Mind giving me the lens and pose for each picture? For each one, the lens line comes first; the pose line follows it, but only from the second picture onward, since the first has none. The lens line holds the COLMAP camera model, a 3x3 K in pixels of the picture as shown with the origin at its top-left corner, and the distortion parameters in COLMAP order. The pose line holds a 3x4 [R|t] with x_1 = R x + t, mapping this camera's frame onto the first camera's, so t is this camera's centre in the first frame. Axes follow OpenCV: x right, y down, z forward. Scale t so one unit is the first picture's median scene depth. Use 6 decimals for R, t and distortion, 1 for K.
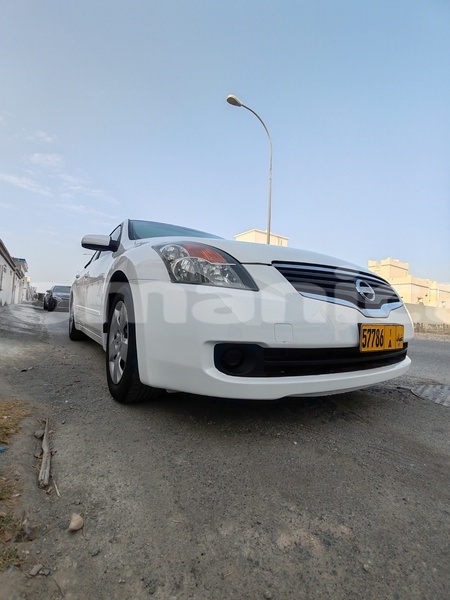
lens RADIAL K [[274.0, 0, 225.0], [0, 274.0, 300.0], [0, 0, 1]] dist [0.003490, 0.001156]
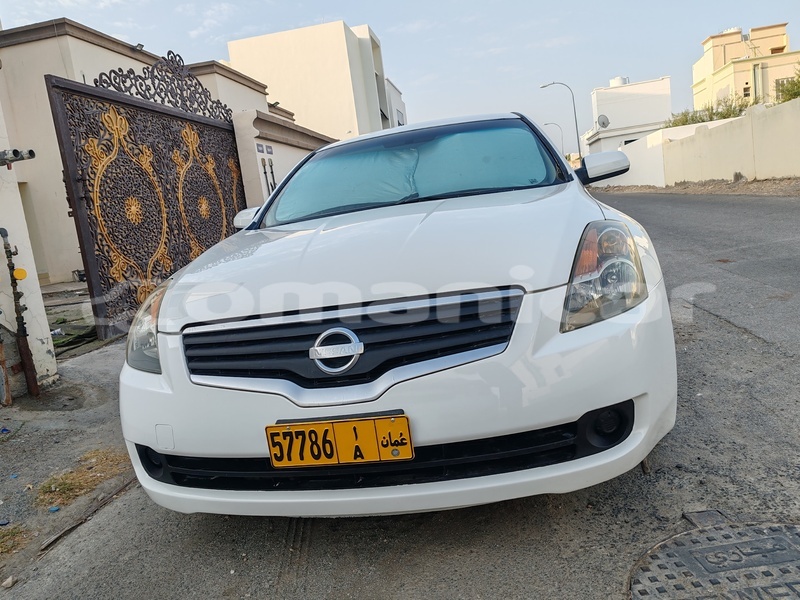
lens RADIAL K [[622.5, 0, 400.0], [0, 622.5, 300.0], [0, 0, 1]] dist [-0.013193, -0.014461]
pose [[0.720644, -0.043788, -0.691921, 1.643187], [0.197411, 0.969651, 0.144243, -0.318928], [0.664605, -0.240541, 0.707418, 0.268978]]
